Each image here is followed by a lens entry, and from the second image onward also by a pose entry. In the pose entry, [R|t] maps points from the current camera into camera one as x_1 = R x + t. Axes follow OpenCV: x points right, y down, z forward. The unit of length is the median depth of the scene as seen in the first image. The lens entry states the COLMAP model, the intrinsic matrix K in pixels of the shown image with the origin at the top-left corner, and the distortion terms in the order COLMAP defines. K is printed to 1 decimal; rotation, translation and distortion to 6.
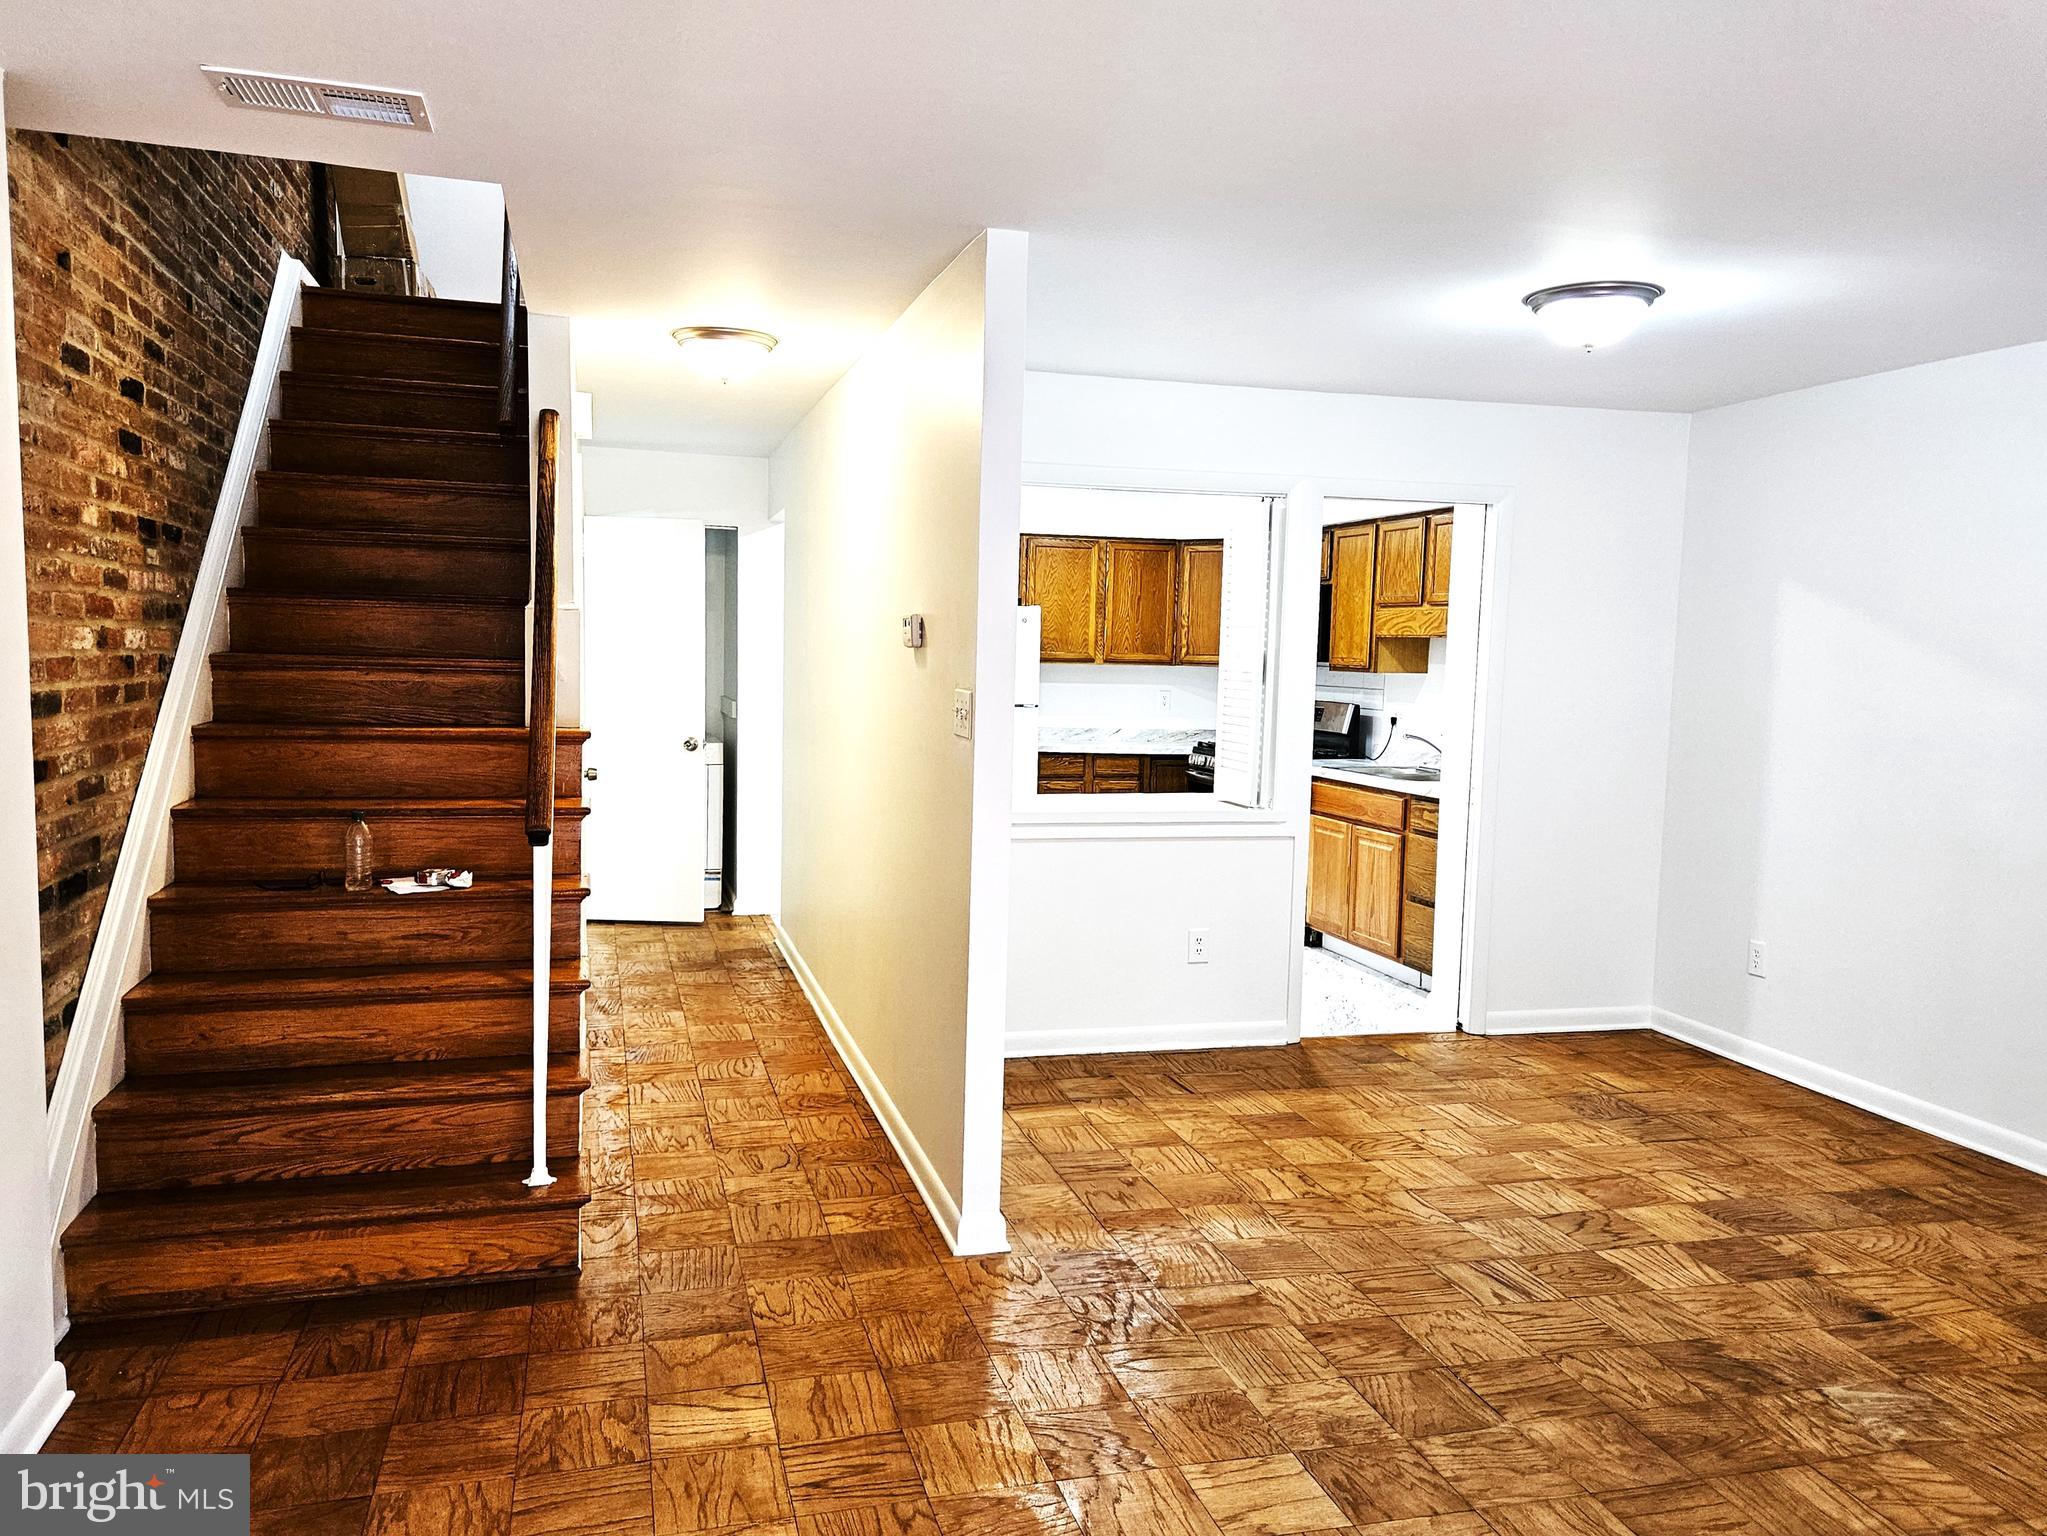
lens RADIAL K [[1495.6, 0, 989.8], [0, 1495.6, 784.3], [0, 0, 1]] dist [0.095610, -0.088997]
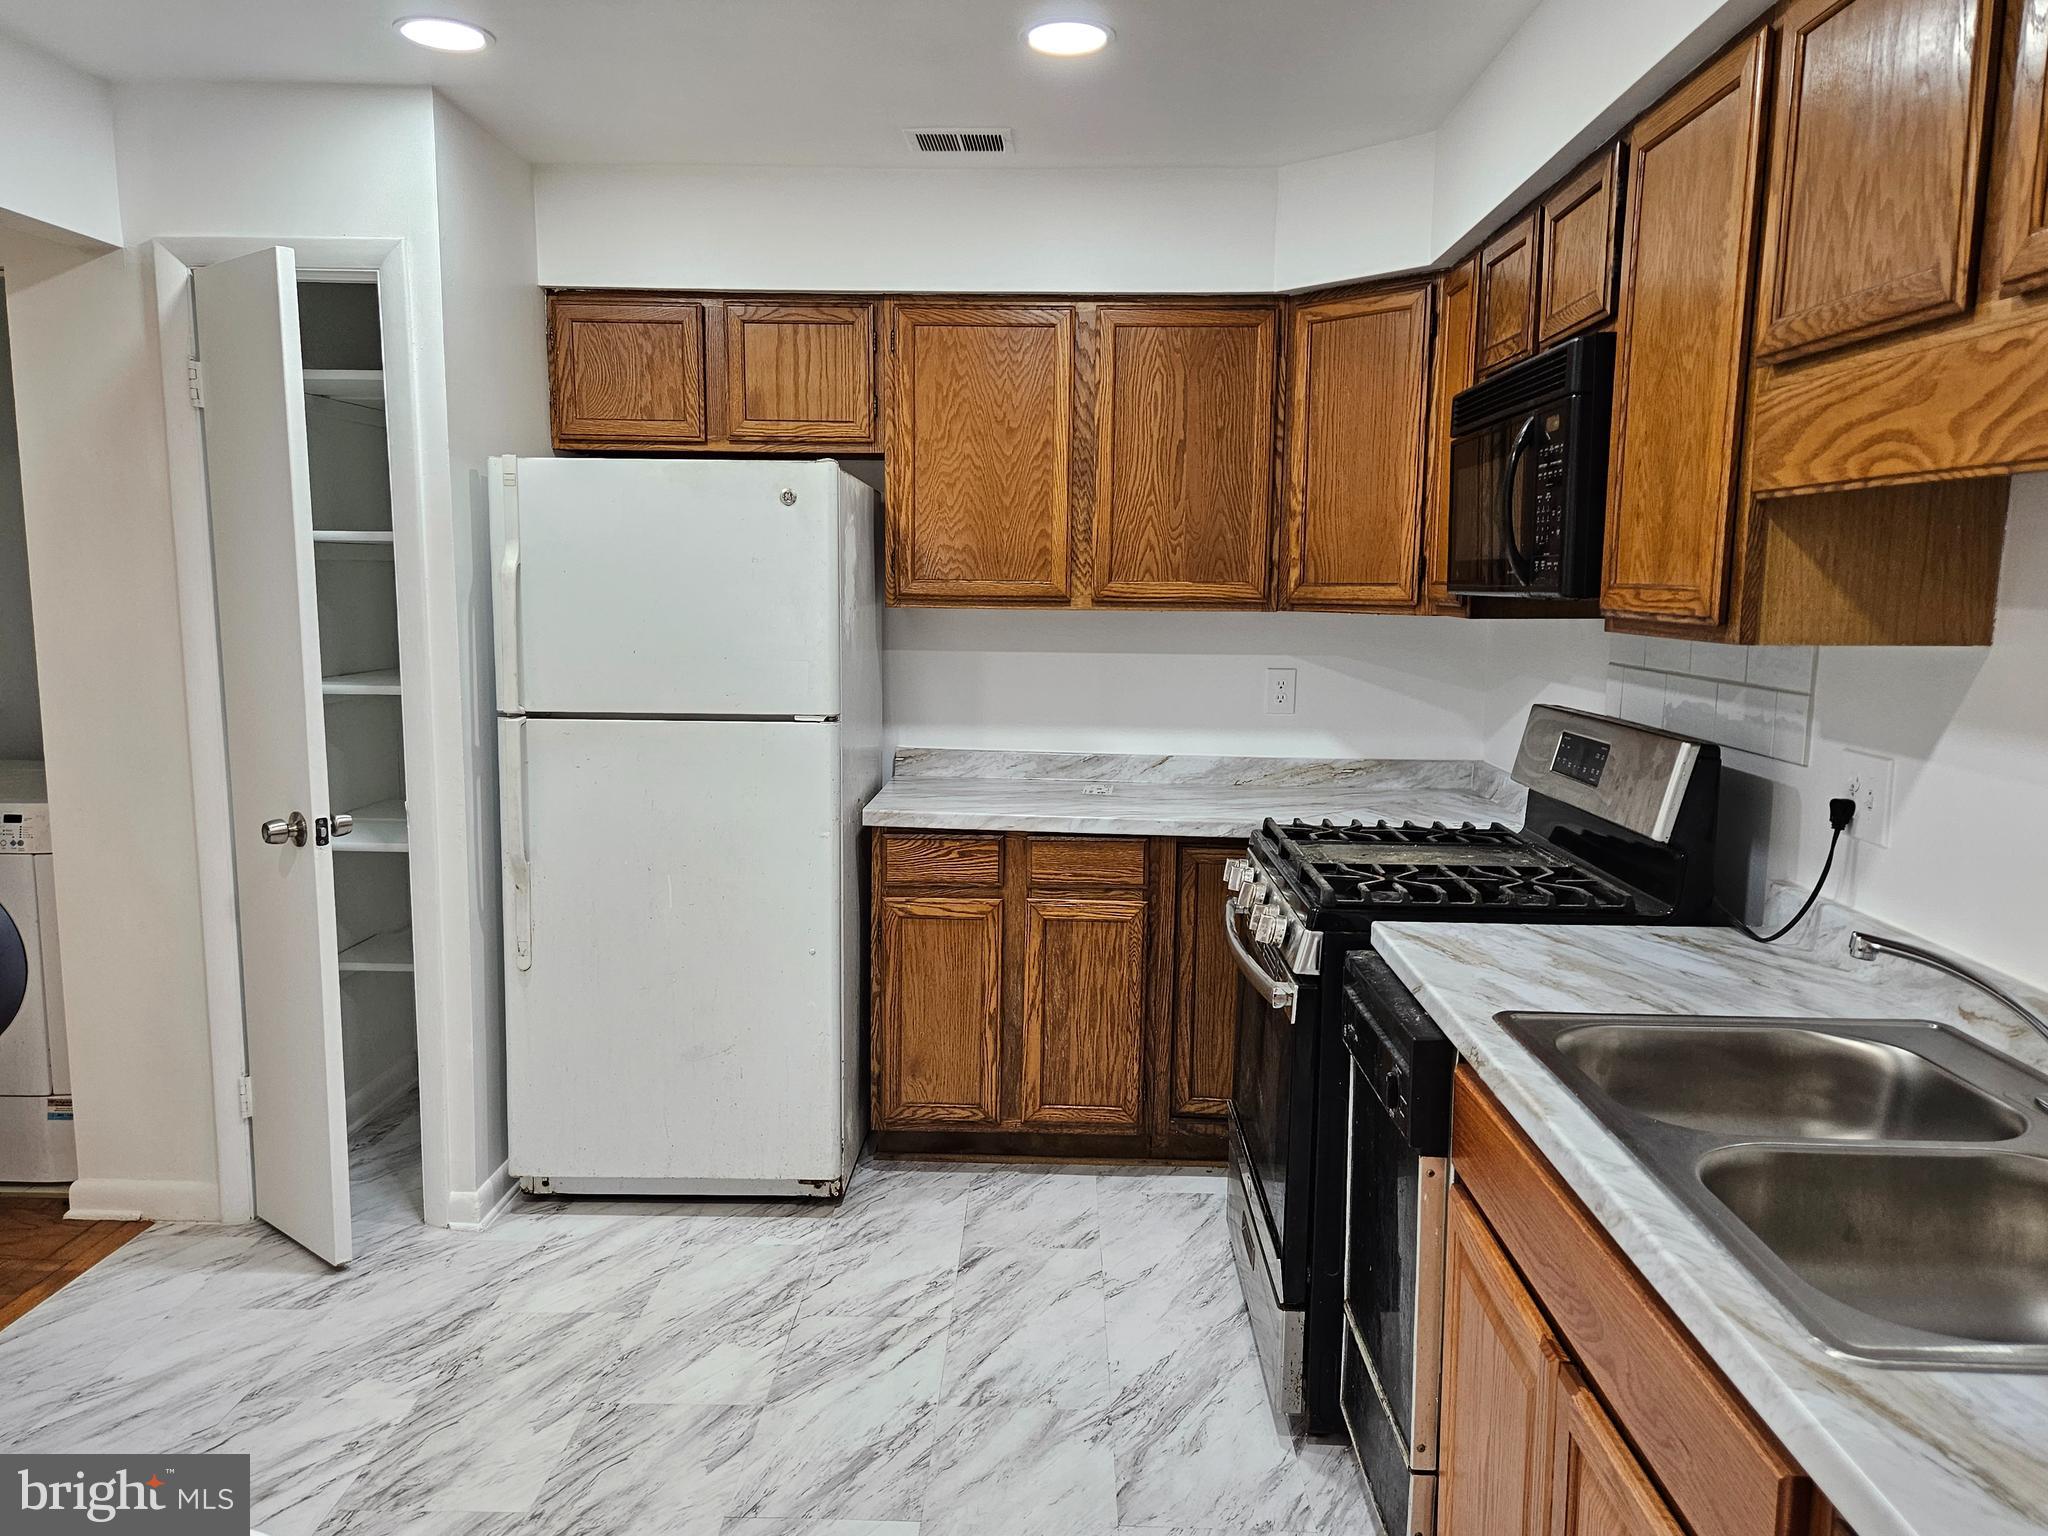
lens RADIAL K [[1440.5, 0, 1024.0], [0, 1440.5, 768.0], [0, 0, 1]] dist [0.066355, -0.049696]
pose [[0.955920, 0.023977, -0.292647, 0.394920], [-0.013706, 0.999218, 0.037098, -0.113088], [0.293307, -0.031452, 0.955501, 1.360451]]
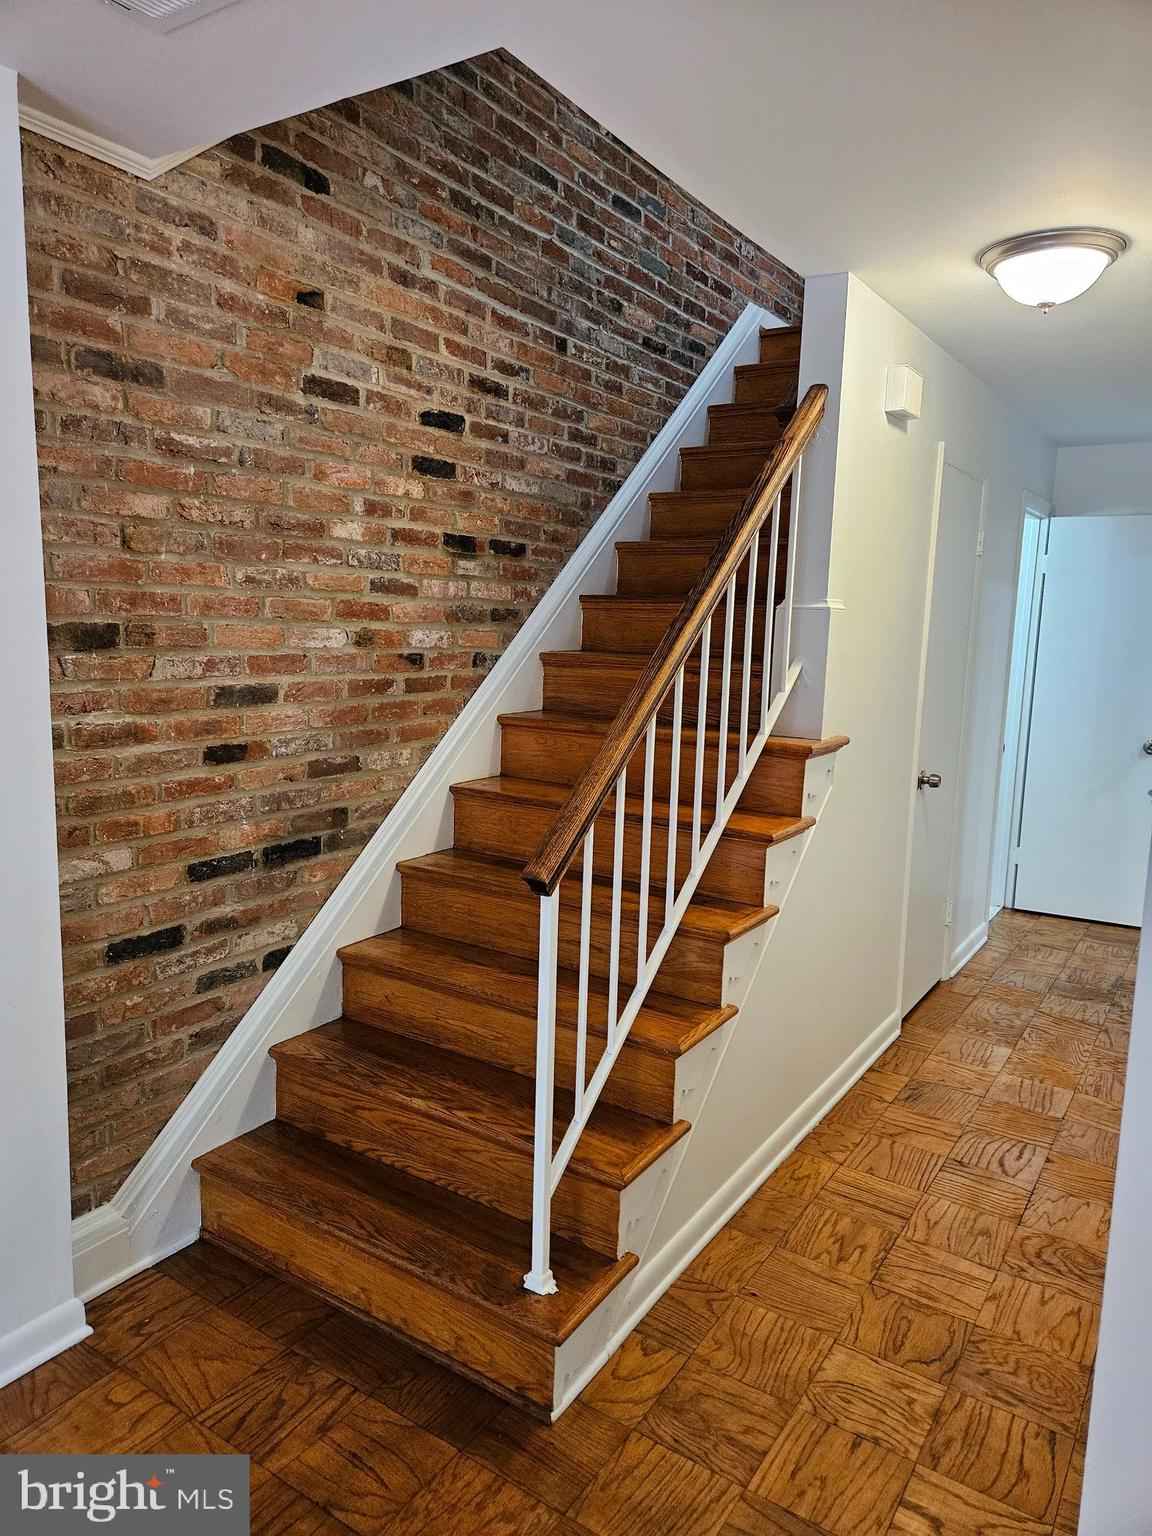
lens RADIAL K [[1024.4, 0, 573.9], [0, 1024.4, 761.2], [0, 0, 1]] dist [0.073681, -0.053062]
pose [[0.660499, 0.104666, -0.743496, 0.104026], [-0.084725, 0.994301, 0.064706, -0.060660], [0.746031, 0.020254, 0.665603, 0.546587]]
